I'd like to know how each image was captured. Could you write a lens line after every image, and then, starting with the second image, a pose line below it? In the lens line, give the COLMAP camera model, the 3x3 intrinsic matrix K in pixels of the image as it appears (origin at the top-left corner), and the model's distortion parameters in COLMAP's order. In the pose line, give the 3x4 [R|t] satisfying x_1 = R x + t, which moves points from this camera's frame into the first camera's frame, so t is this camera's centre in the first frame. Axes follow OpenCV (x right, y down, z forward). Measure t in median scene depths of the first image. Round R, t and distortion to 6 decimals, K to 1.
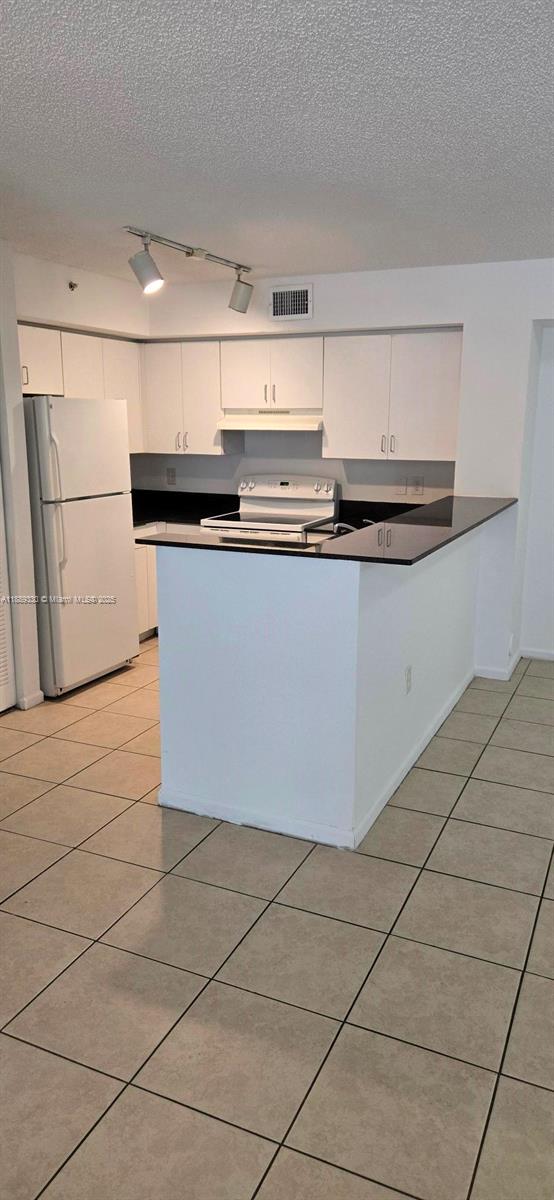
lens RADIAL K [[809.9, 0, 280.0], [0, 809.9, 593.4], [0, 0, 1]] dist [0.048201, -0.009552]
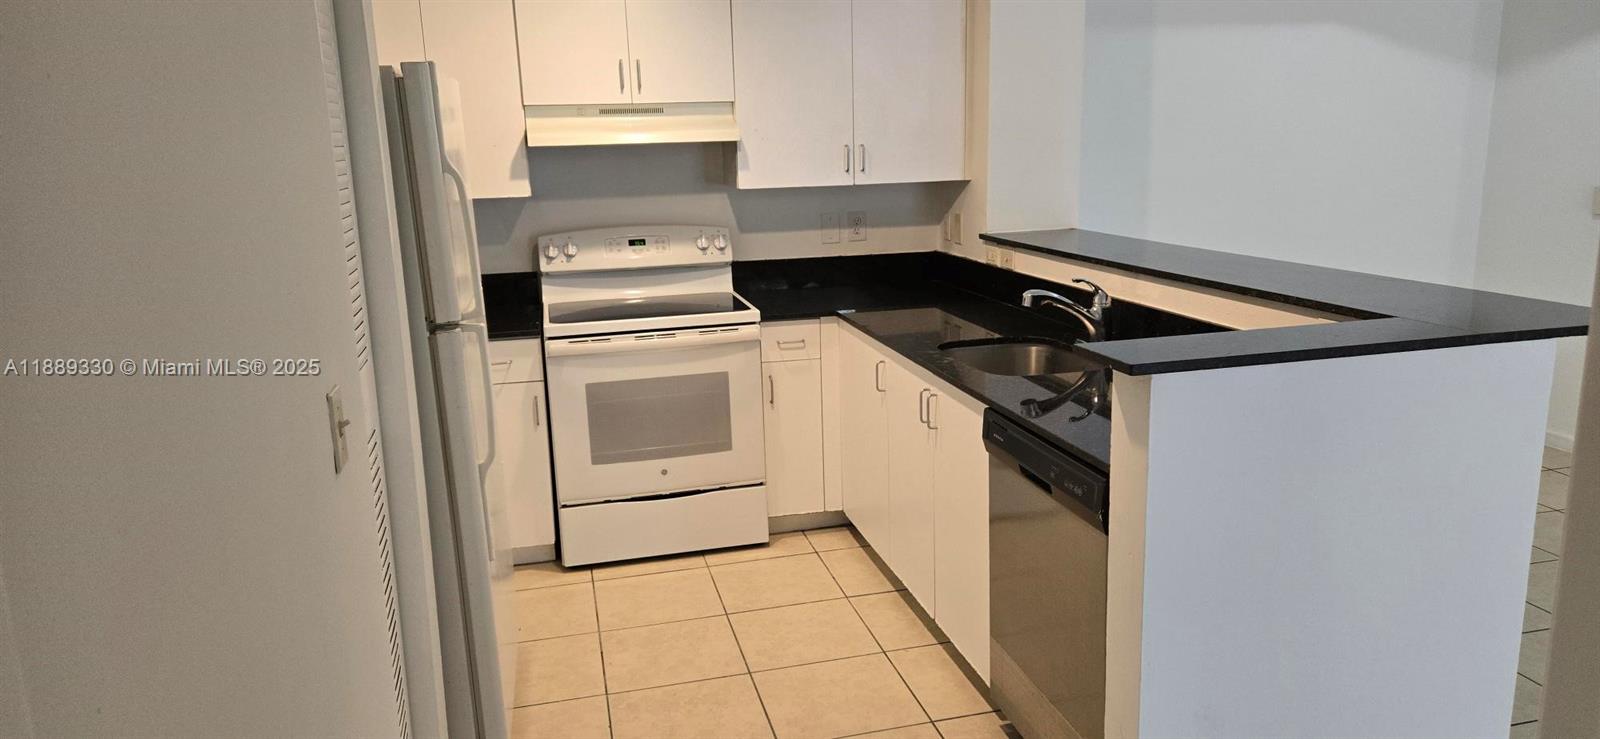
lens RADIAL K [[1079.8, 0, 808.2], [0, 1079.8, 368.5], [0, 0, 1]] dist [0.048201, -0.009552]
pose [[0.776114, -0.156409, 0.610888, -0.384661], [0.162214, 0.985670, 0.046278, -0.069682], [-0.609372, 0.063177, 0.790363, 0.374579]]
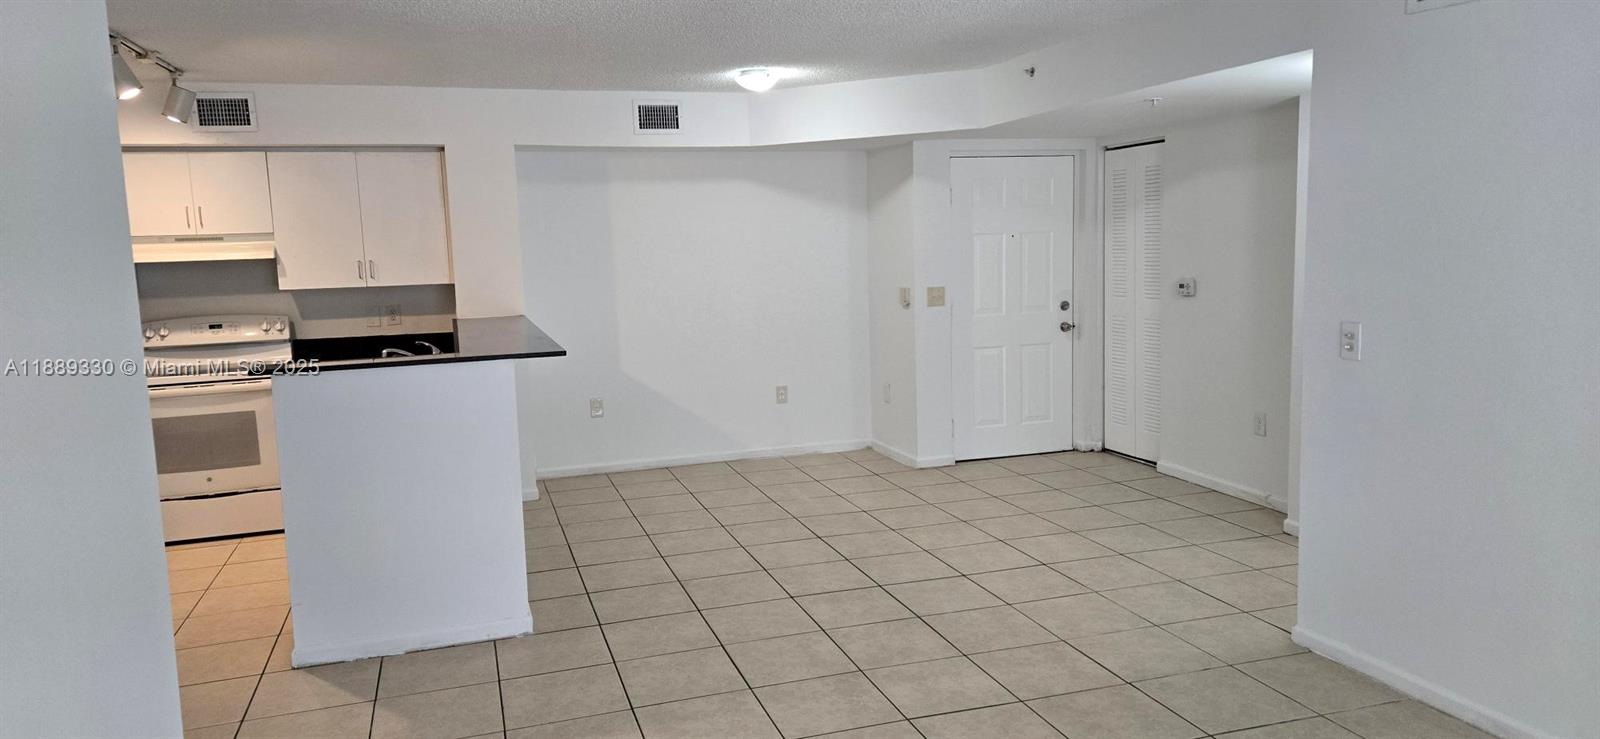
lens RADIAL K [[1079.8, 0, 801.2], [0, 1079.8, 360.2], [0, 0, 1]] dist [0.048201, -0.009552]
pose [[0.738009, -0.105921, 0.666426, -0.306723], [0.177196, 0.983365, -0.039934, 0.045499], [-0.651110, 0.147560, 0.744501, -0.186490]]
